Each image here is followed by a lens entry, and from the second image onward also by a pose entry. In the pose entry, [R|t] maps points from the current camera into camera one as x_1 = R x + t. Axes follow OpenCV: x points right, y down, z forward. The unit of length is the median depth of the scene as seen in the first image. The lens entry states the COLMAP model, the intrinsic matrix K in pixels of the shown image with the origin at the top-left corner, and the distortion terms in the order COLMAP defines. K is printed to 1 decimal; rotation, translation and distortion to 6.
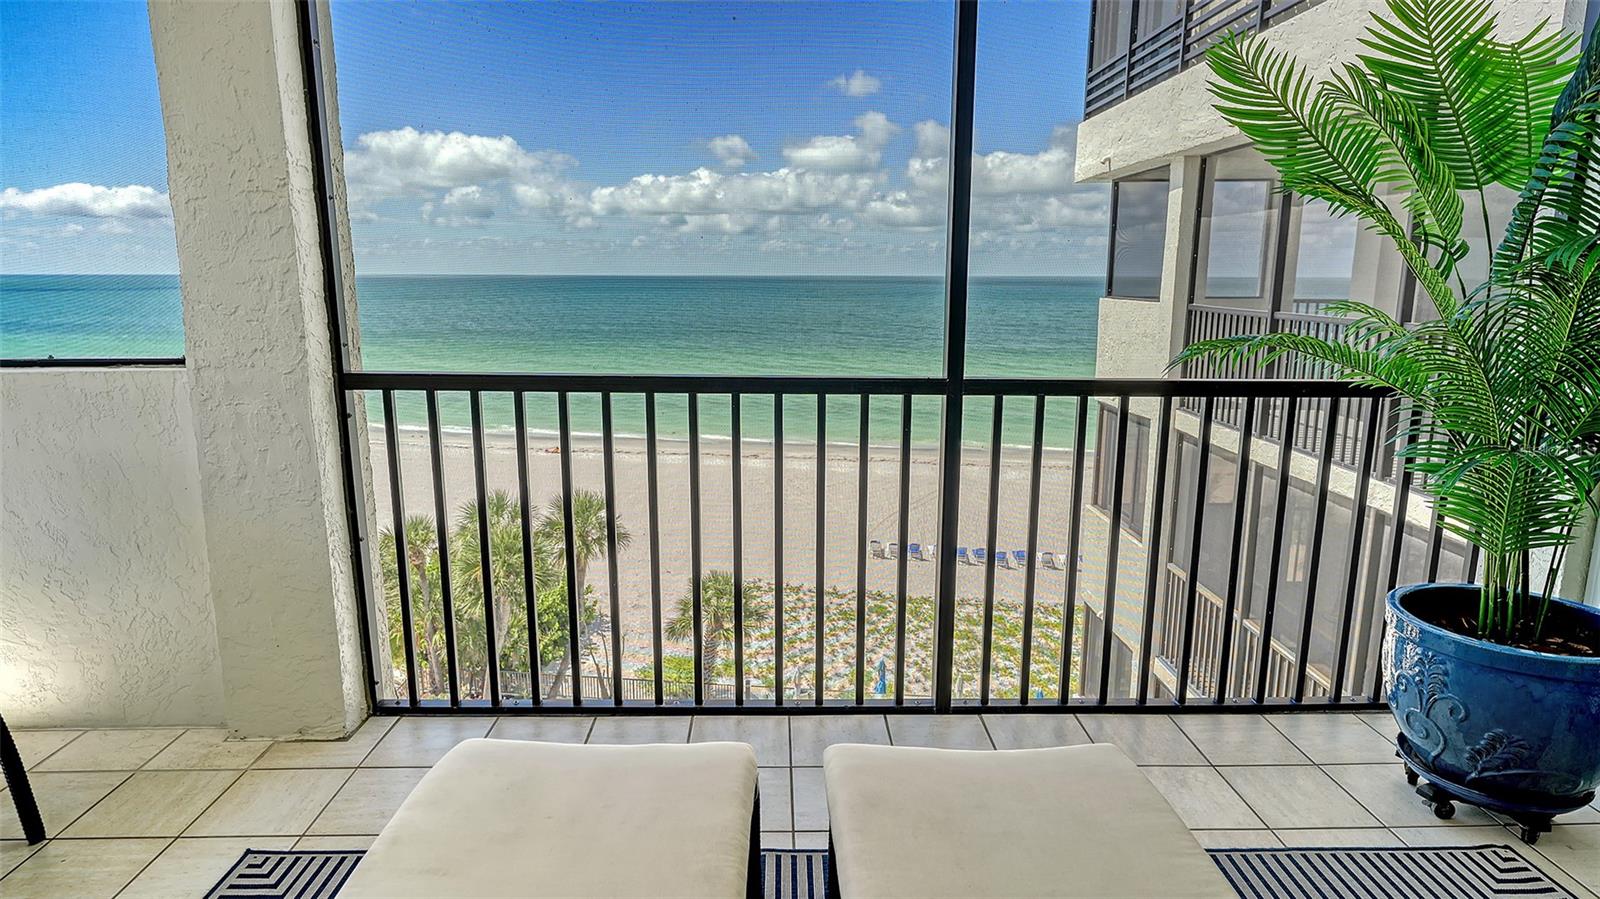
lens RADIAL K [[881.0, 0, 805.7], [0, 881.0, 441.7], [0, 0, 1]] dist [0.017479, -0.000178]
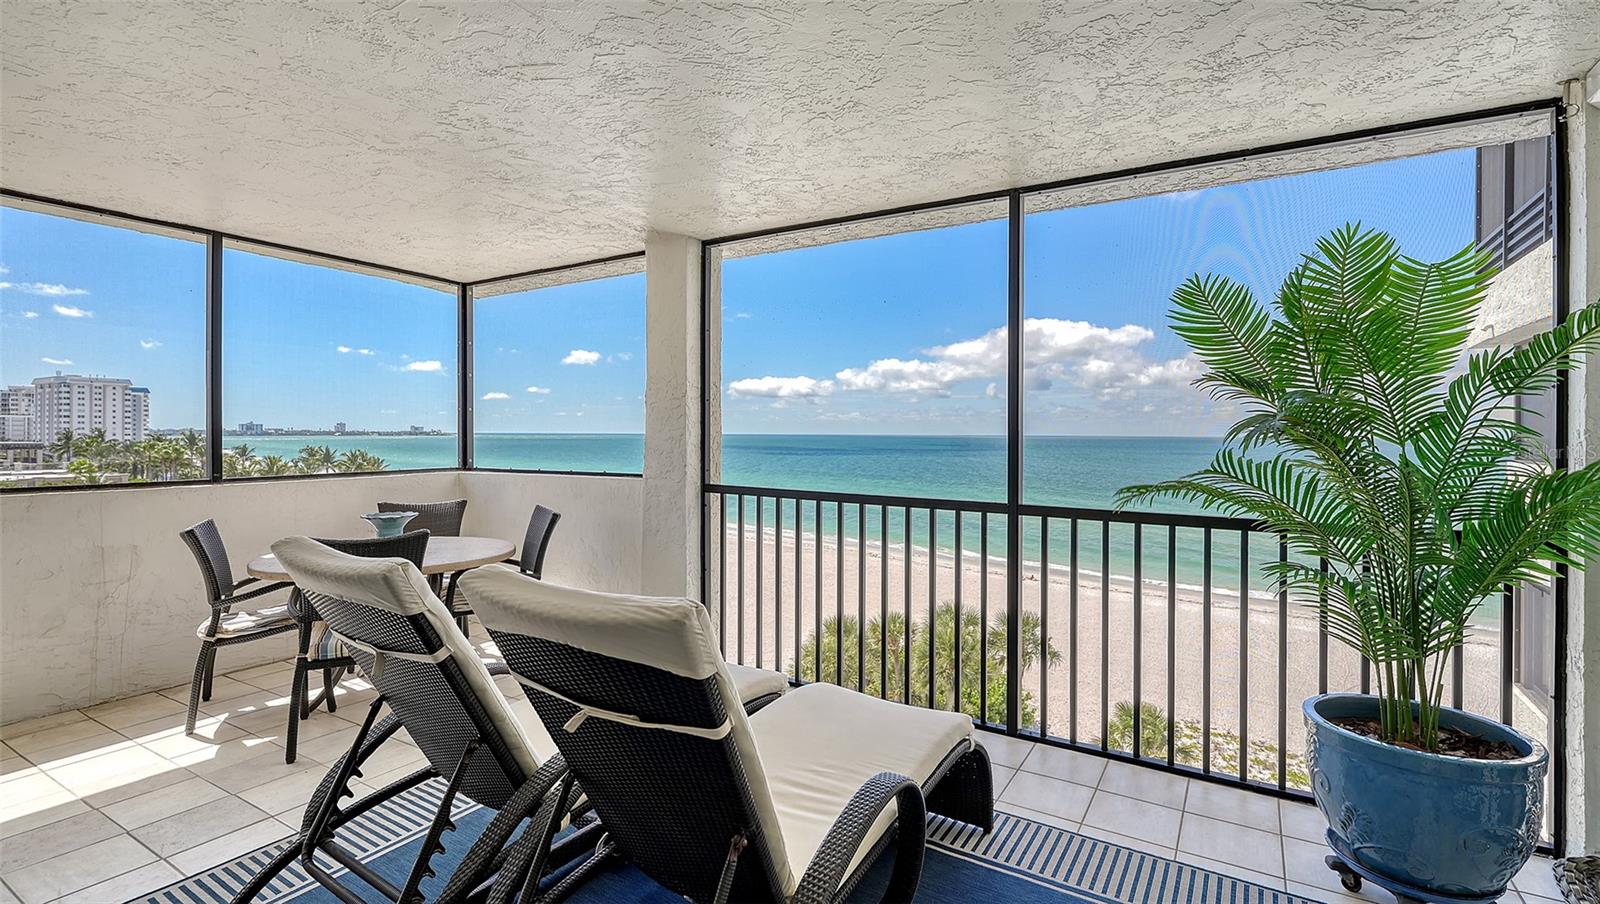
lens RADIAL K [[728.2, 0, 820.7], [0, 728.2, 438.9], [0, 0, 1]] dist [-0.003087, 0.002138]
pose [[0.850569, 0.007981, -0.525802, 0.121684], [-0.100863, 0.983796, -0.148230, 0.008659], [0.516099, 0.179114, 0.837592, -0.057478]]
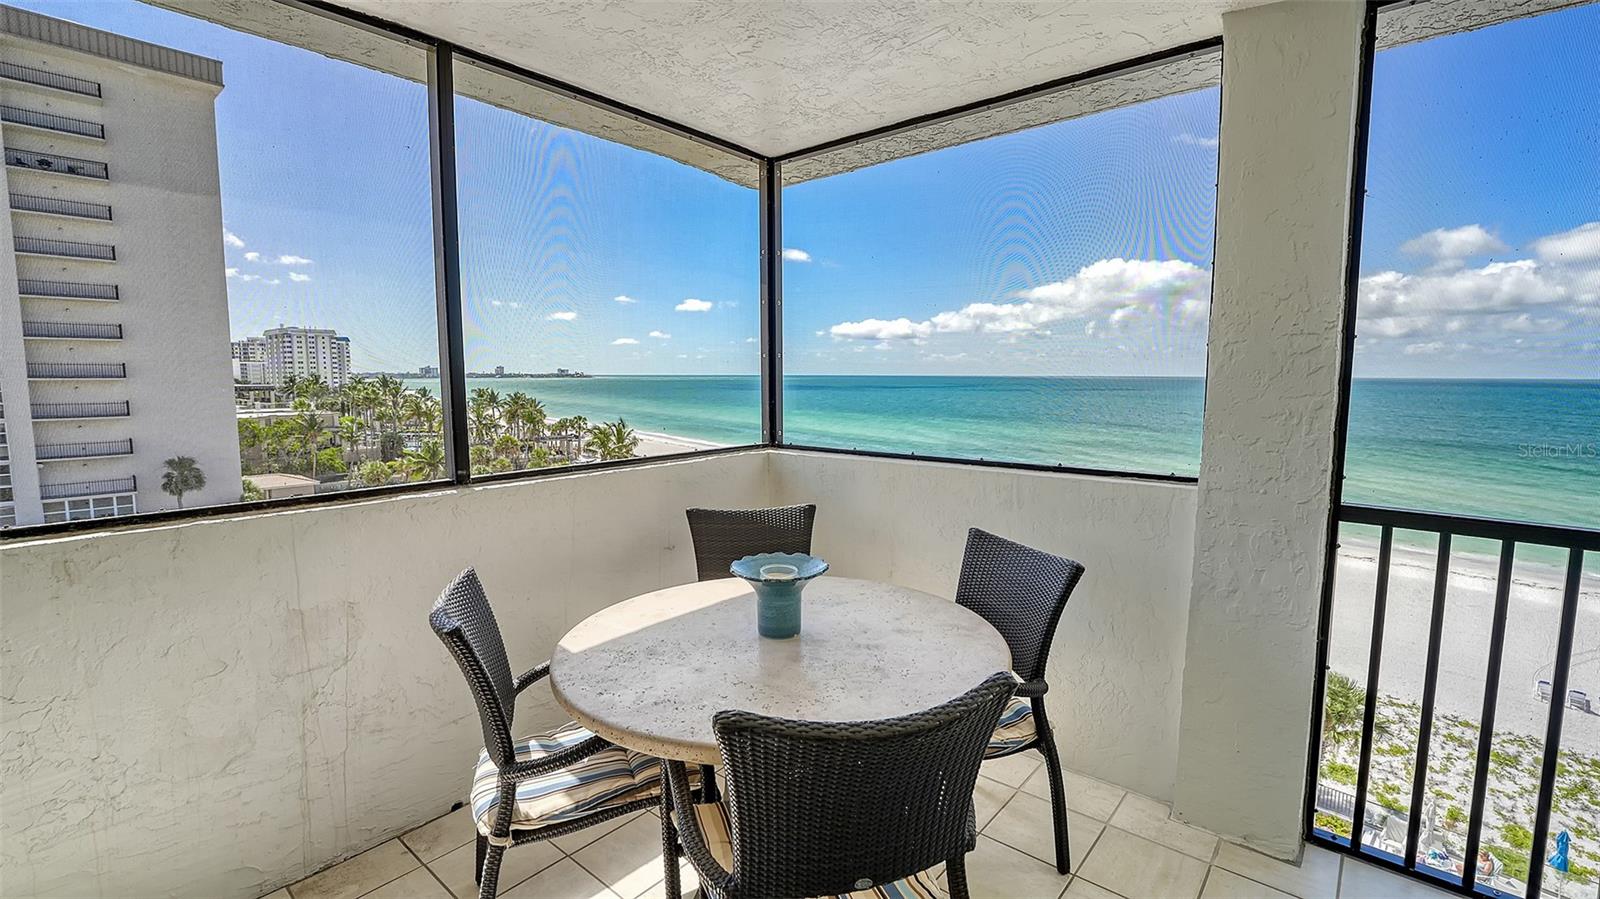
lens RADIAL K [[688.7, 0, 809.8], [0, 688.7, 447.3], [0, 0, 1]] dist [-0.010216, 0.000569]
pose [[0.756712, 0.070576, -0.649927, -0.102209], [-0.121493, 0.992019, -0.033731, -0.009151], [0.642360, 0.104486, 0.759248, 0.001262]]
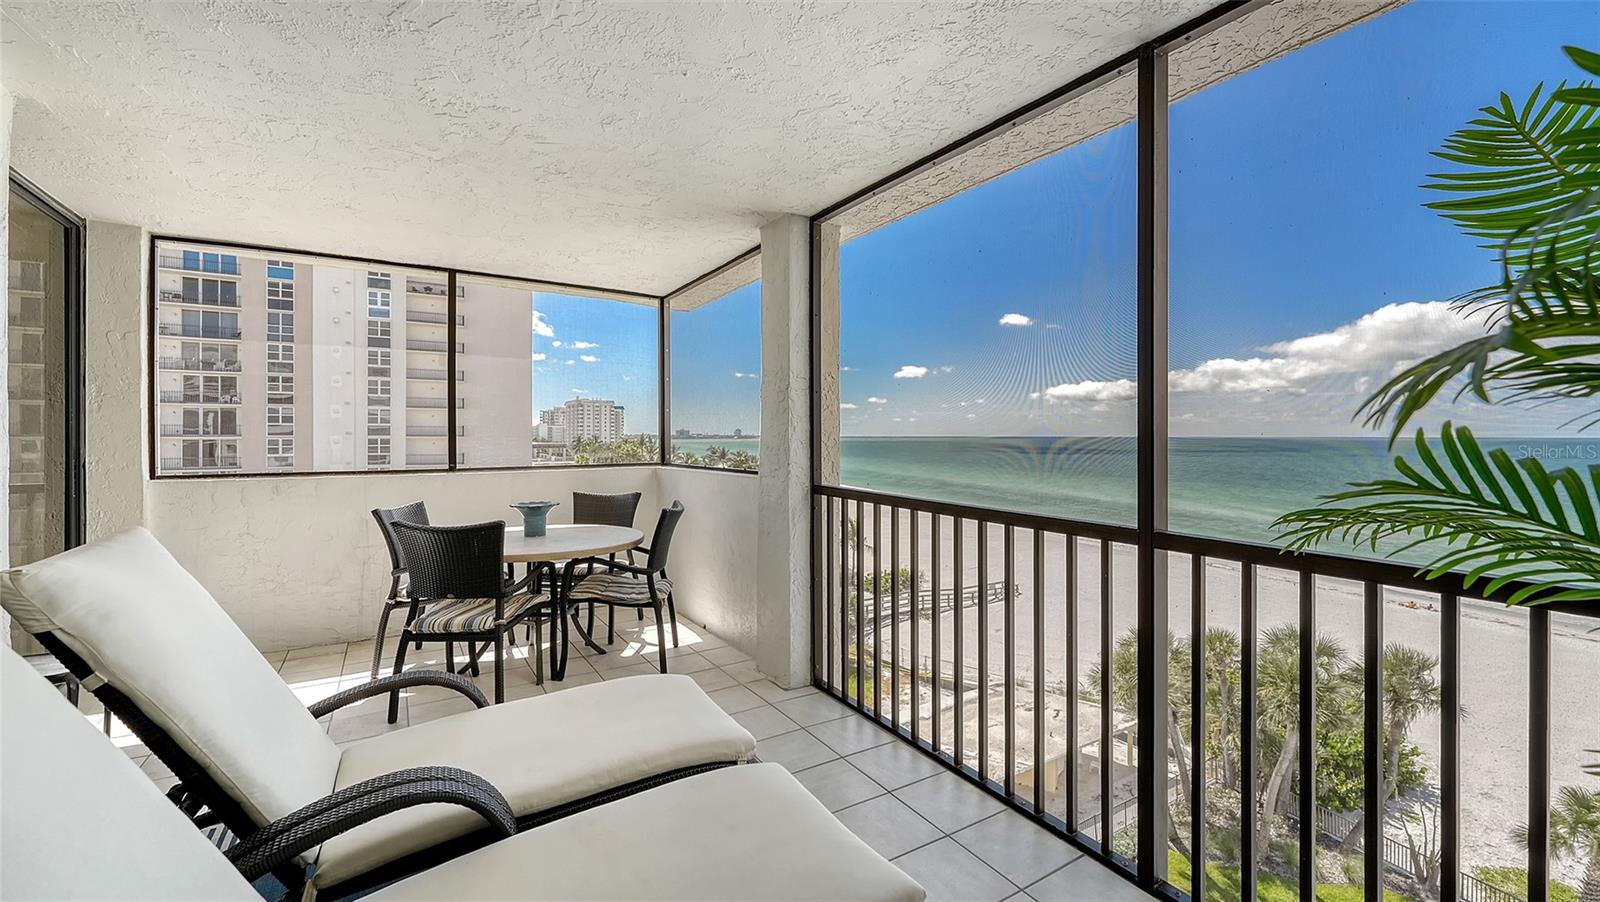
lens RADIAL K [[654.2, 0, 811.0], [0, 654.2, 437.7], [0, 0, 1]] dist [0.003599, -0.000622]
pose [[0.517934, 0.003714, -0.855413, 0.134243], [-0.158563, 0.983078, -0.091739, -0.010241], [0.840596, 0.183151, 0.509758, 0.061822]]
